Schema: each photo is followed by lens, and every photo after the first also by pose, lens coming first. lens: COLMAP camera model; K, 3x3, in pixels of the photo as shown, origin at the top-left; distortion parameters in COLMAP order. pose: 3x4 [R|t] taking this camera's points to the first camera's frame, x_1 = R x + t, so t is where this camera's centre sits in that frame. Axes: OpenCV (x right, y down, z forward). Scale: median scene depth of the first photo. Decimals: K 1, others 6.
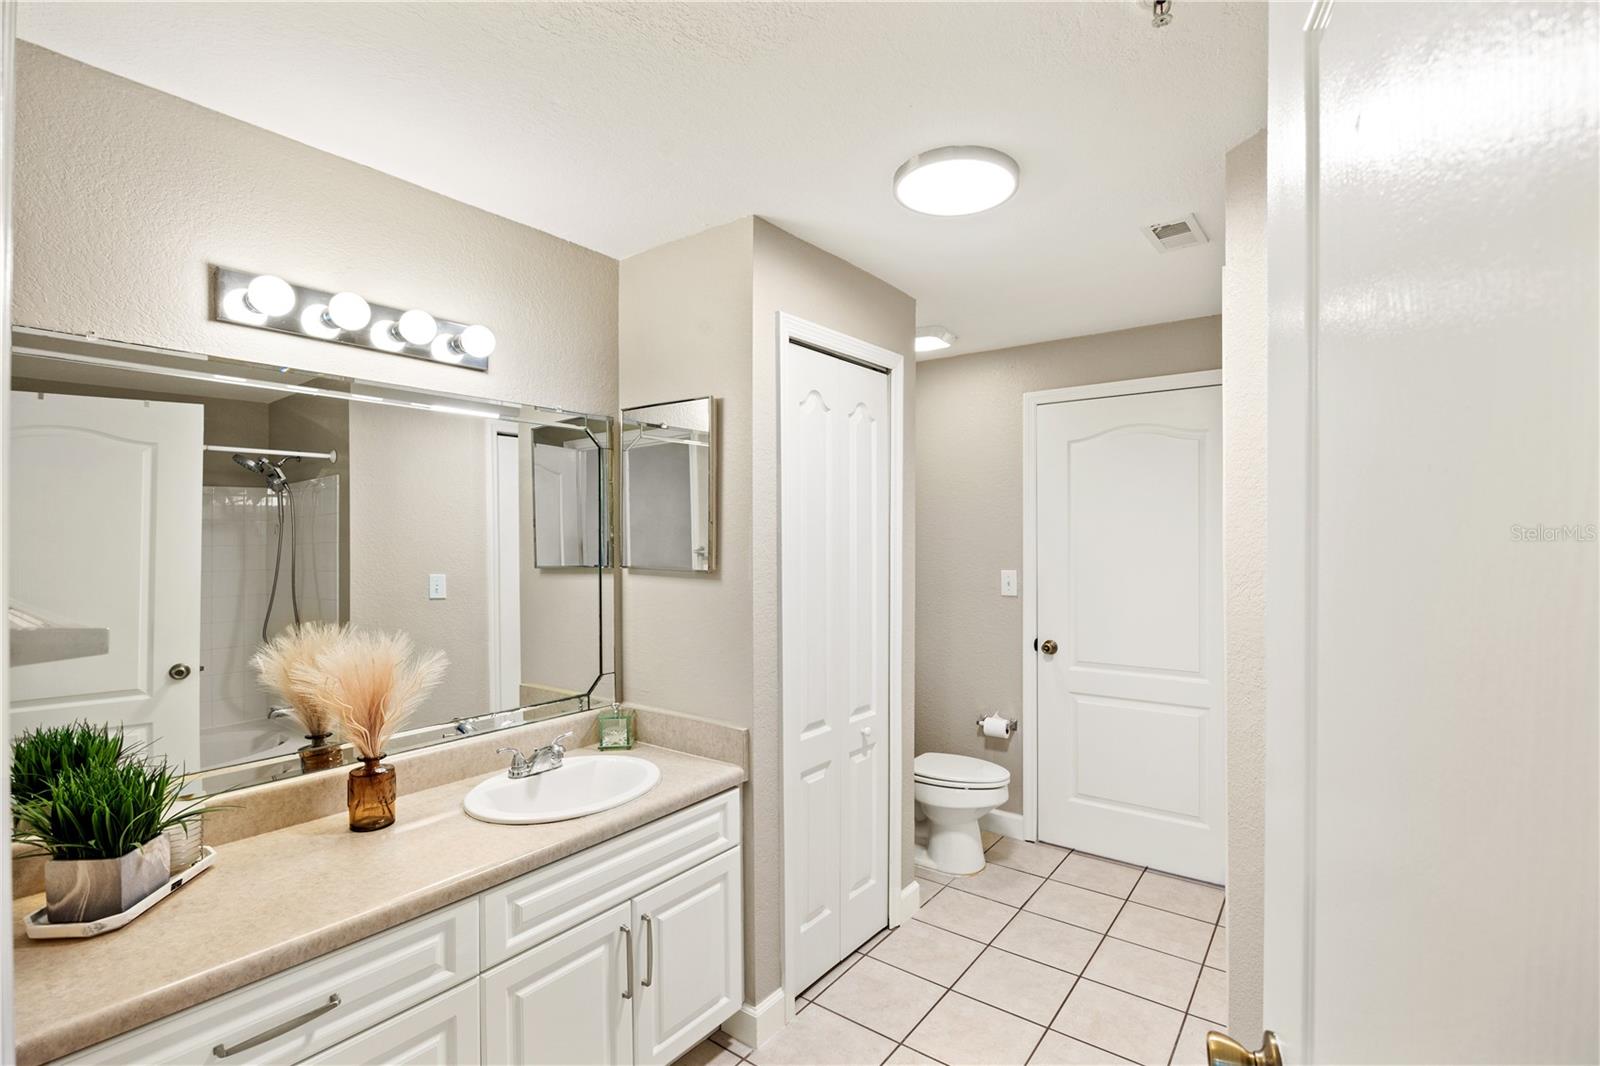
lens RADIAL K [[741.7, 0, 782.8], [0, 741.7, 538.3], [0, 0, 1]] dist [-0.009783, 0.000016]
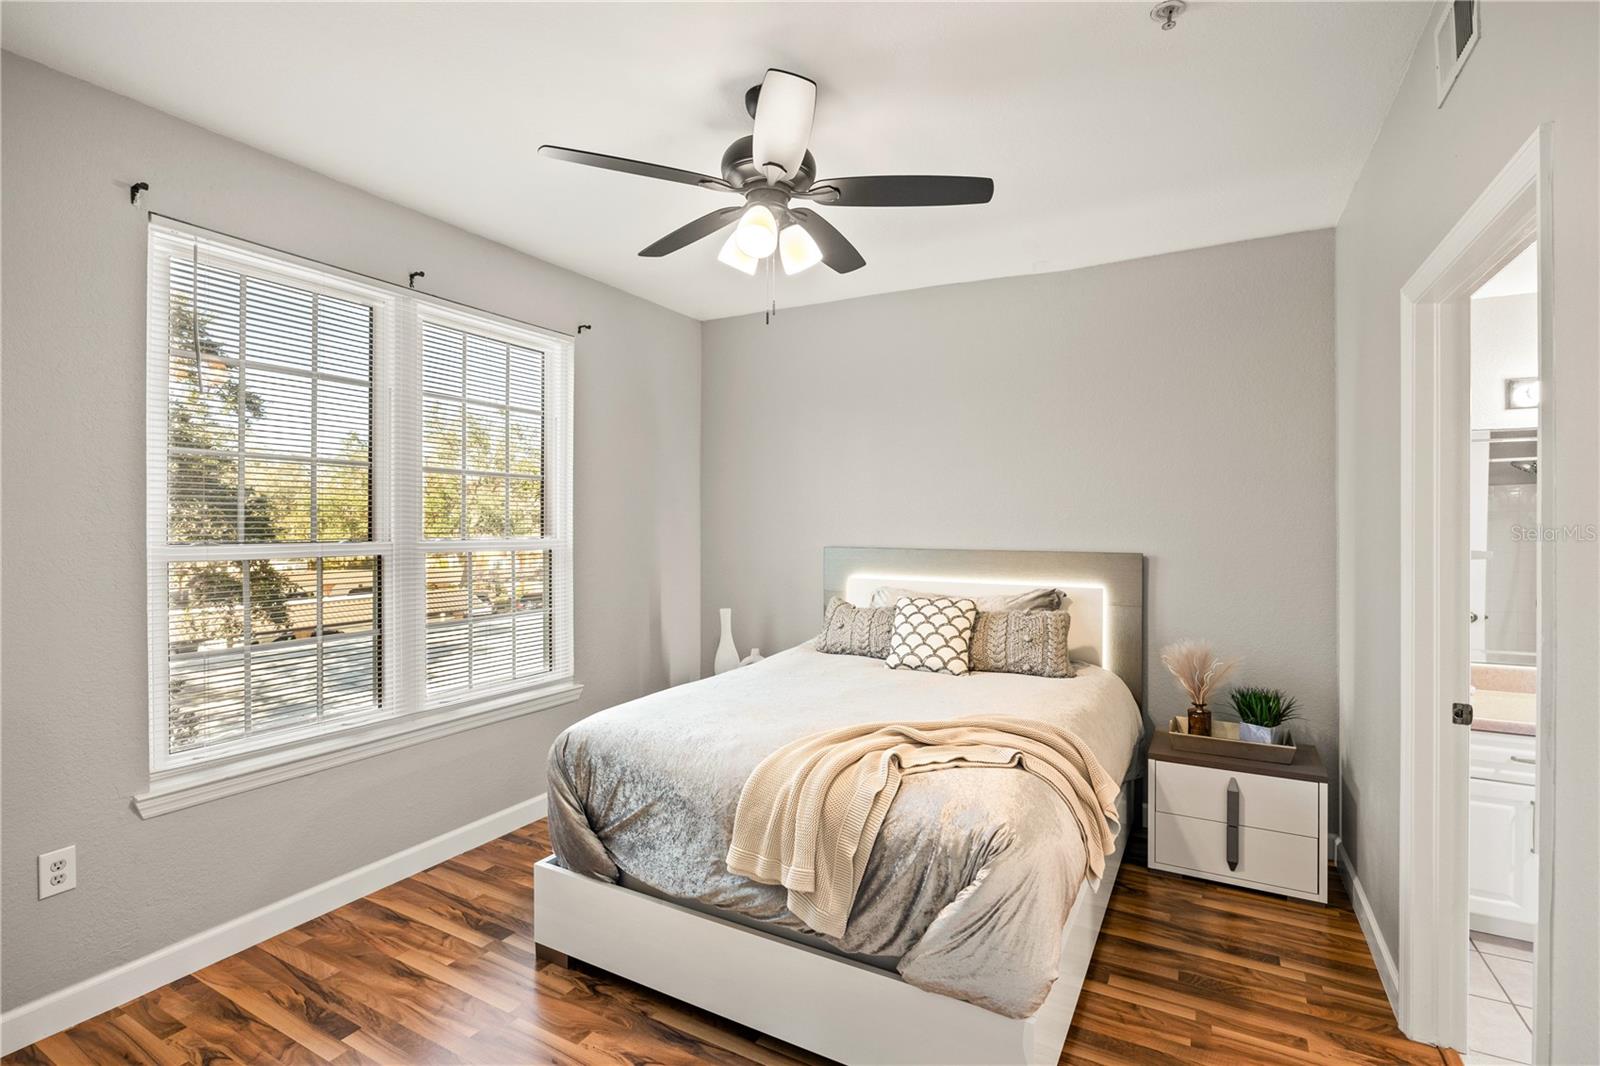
lens RADIAL K [[741.7, 0, 796.2], [0, 741.7, 528.8], [0, 0, 1]] dist [-0.009783, 0.000016]
pose [[0.168460, 0.006835, -0.985685, 0.548602], [-0.003296, 0.999974, 0.006371, 0.001631], [0.985703, 0.002176, 0.168478, -0.788017]]
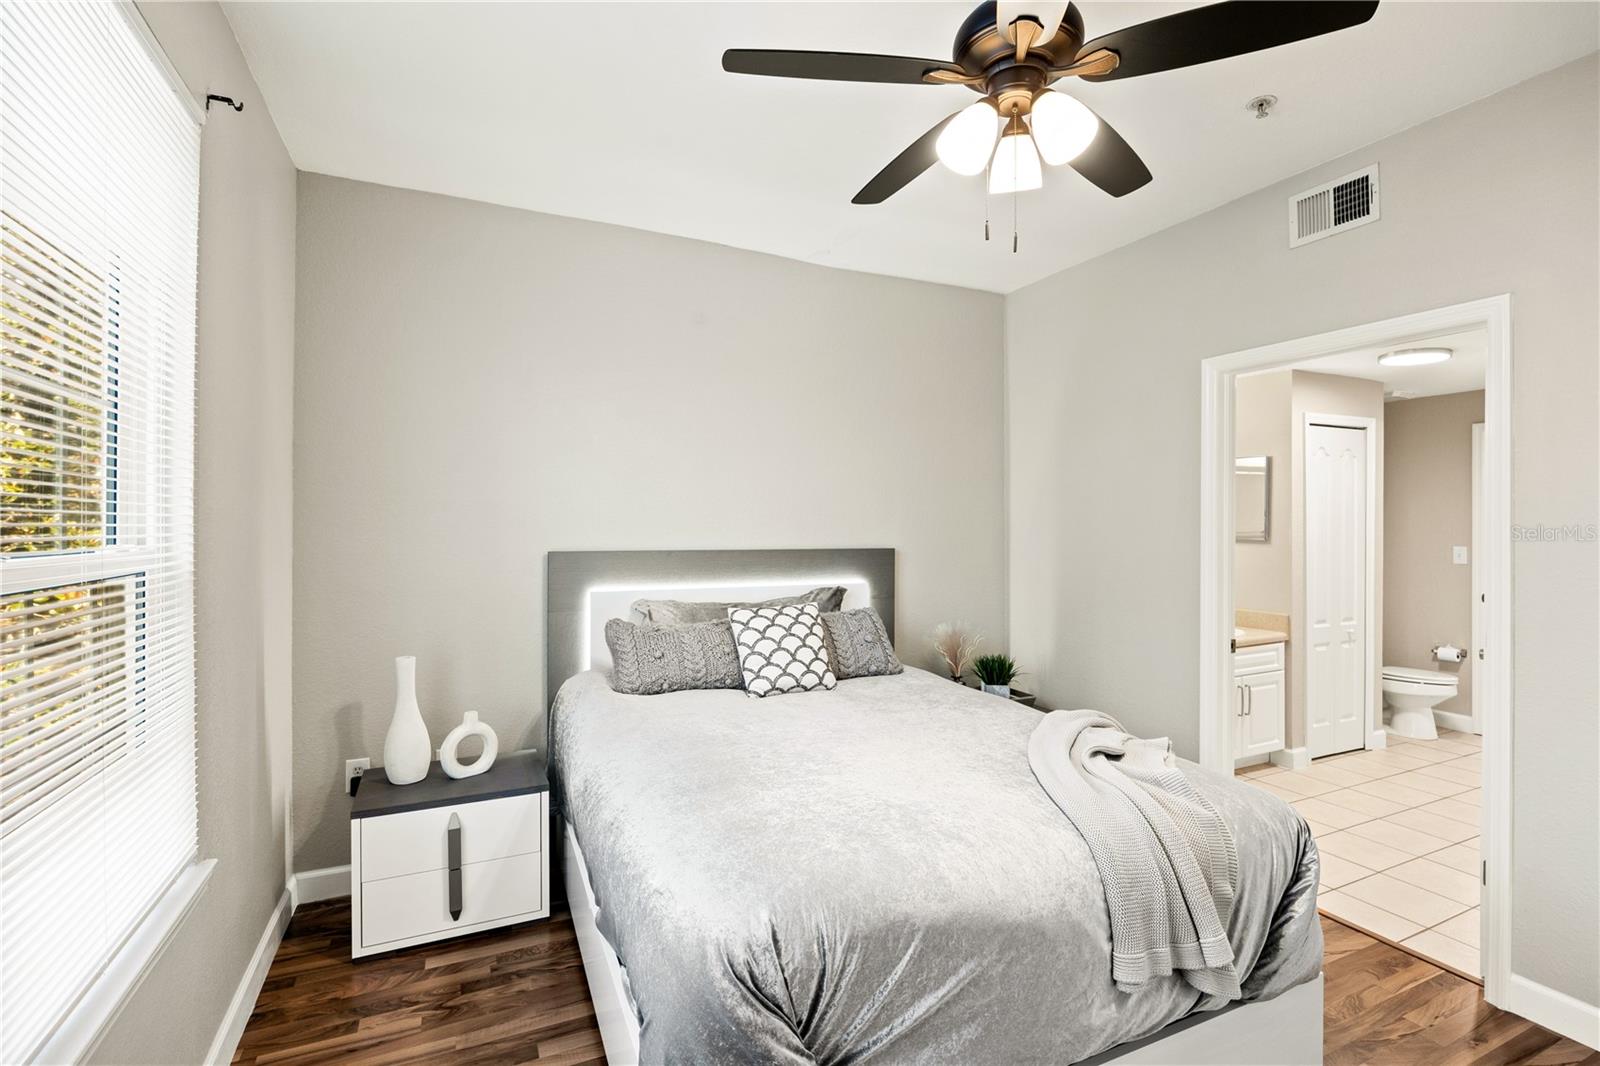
lens RADIAL K [[741.7, 0, 811.8], [0, 741.7, 521.4], [0, 0, 1]] dist [-0.009783, 0.000016]
pose [[0.895059, 0.001550, -0.445945, -0.316514], [-0.004197, 0.999979, -0.004947, 0.009056], [0.445928, 0.006299, 0.895047, -1.439611]]
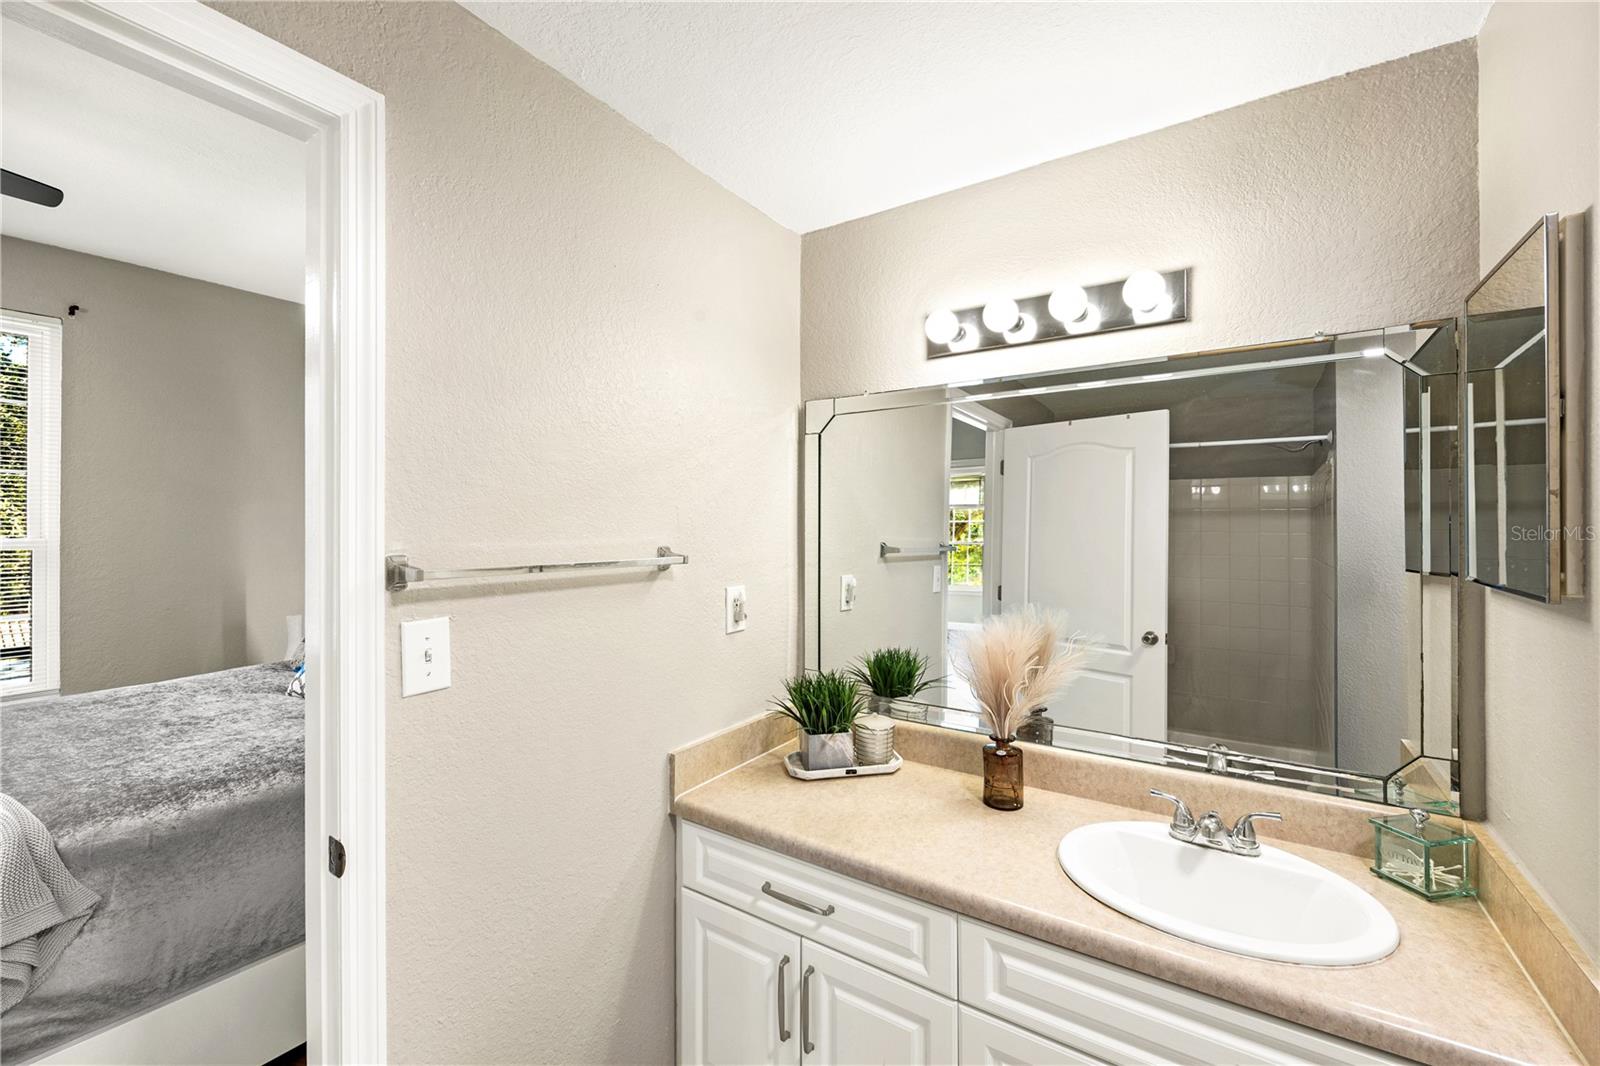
lens RADIAL K [[652.6, 0, 794.5], [0, 652.6, 529.1], [0, 0, 1]] dist [0.002886, -0.001325]
pose [[0.091444, 0.011617, -0.995742, 0.258630], [-0.004300, 0.999927, 0.011271, -0.004730], [0.995801, 0.003251, 0.091488, 0.494615]]
